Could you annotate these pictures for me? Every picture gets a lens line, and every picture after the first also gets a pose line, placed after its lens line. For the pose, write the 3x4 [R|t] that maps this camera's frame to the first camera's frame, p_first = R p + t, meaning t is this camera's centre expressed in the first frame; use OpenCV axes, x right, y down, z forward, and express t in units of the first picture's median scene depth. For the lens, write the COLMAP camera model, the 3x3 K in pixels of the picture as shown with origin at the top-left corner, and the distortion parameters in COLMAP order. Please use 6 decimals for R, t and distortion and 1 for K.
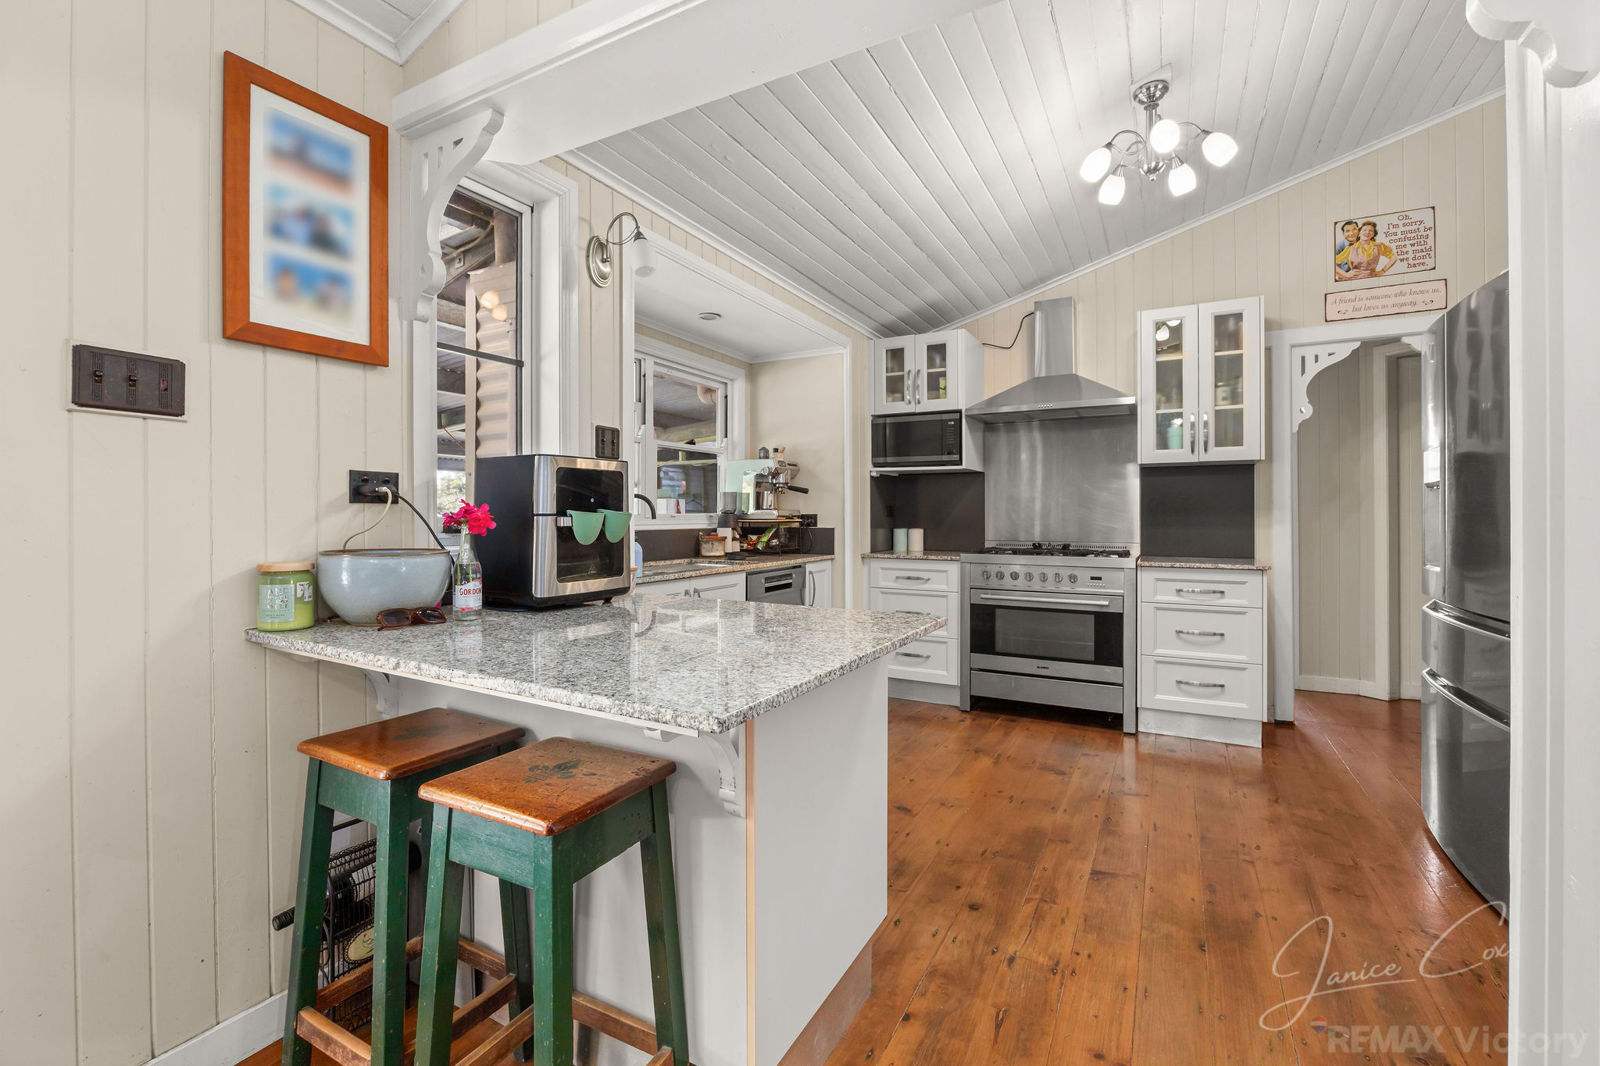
lens RADIAL K [[689.1, 0, 800.0], [0, 689.1, 533.0], [0, 0, 1]] dist [-0.001809, -0.000146]
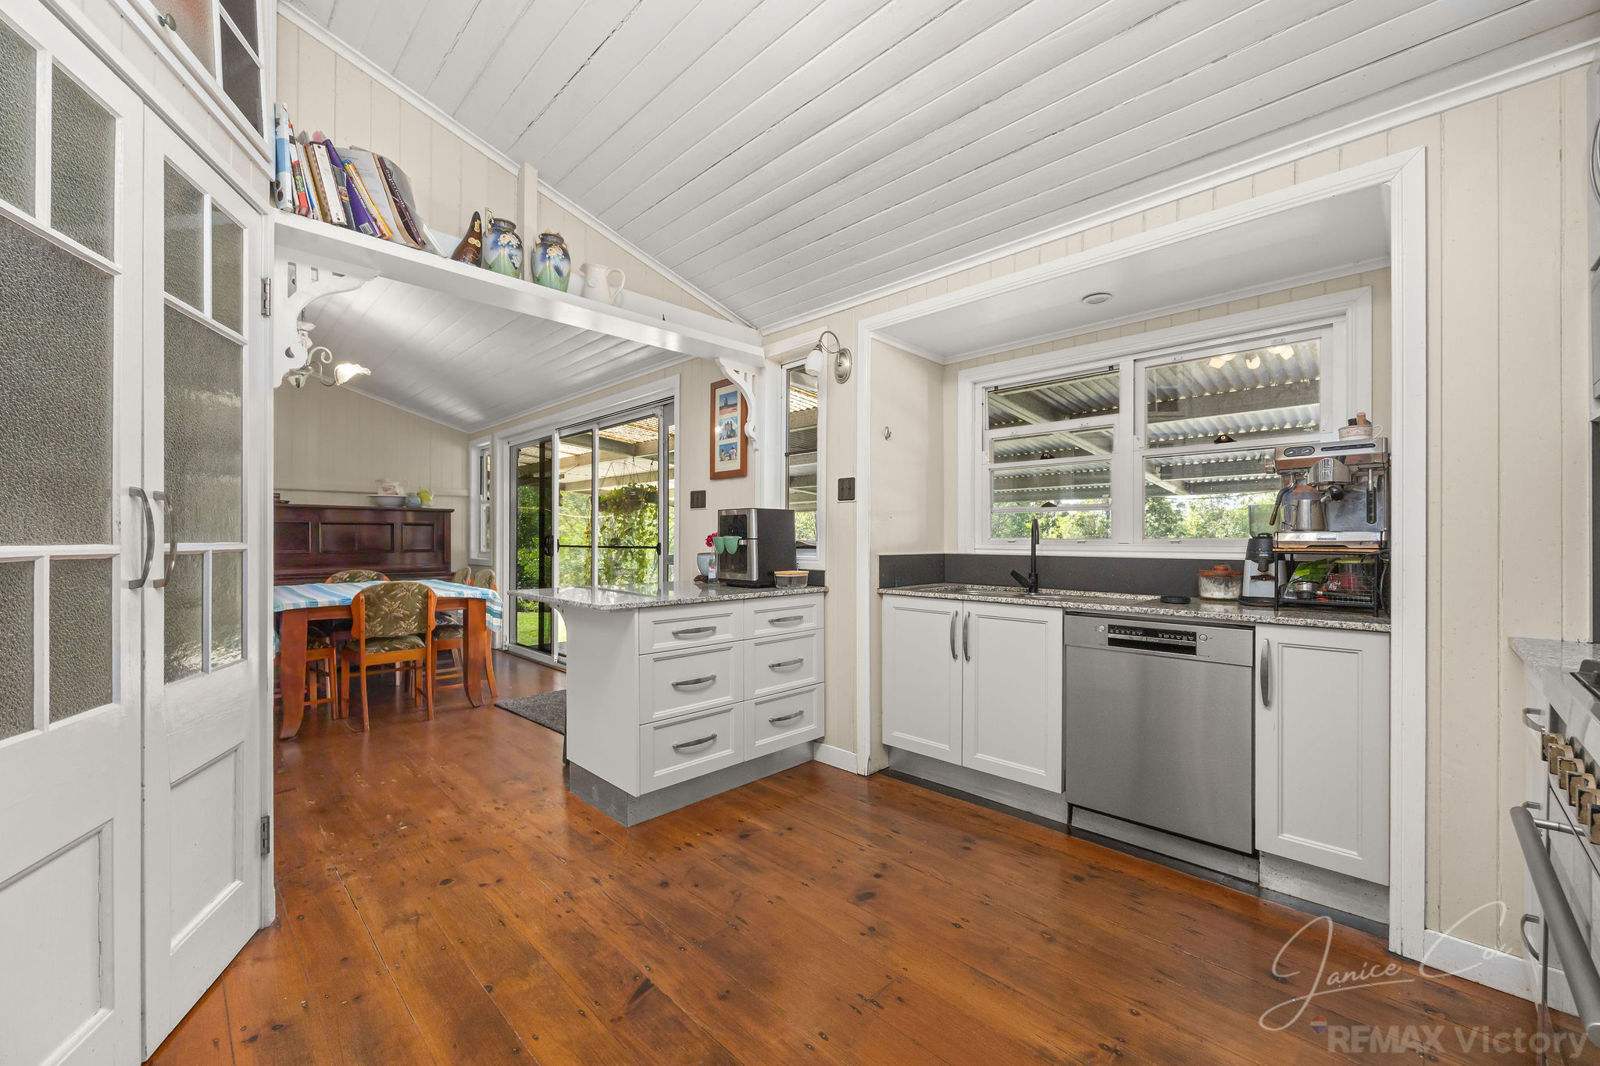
lens RADIAL K [[628.4, 0, 799.5], [0, 628.4, 554.5], [0, 0, 1]] dist [-0.000627, -0.000028]
pose [[-0.277108, 0.023419, -0.960553, 1.249376], [-0.025115, 0.999185, 0.031606, -0.042209], [0.960510, 0.032882, -0.276294, 1.578527]]
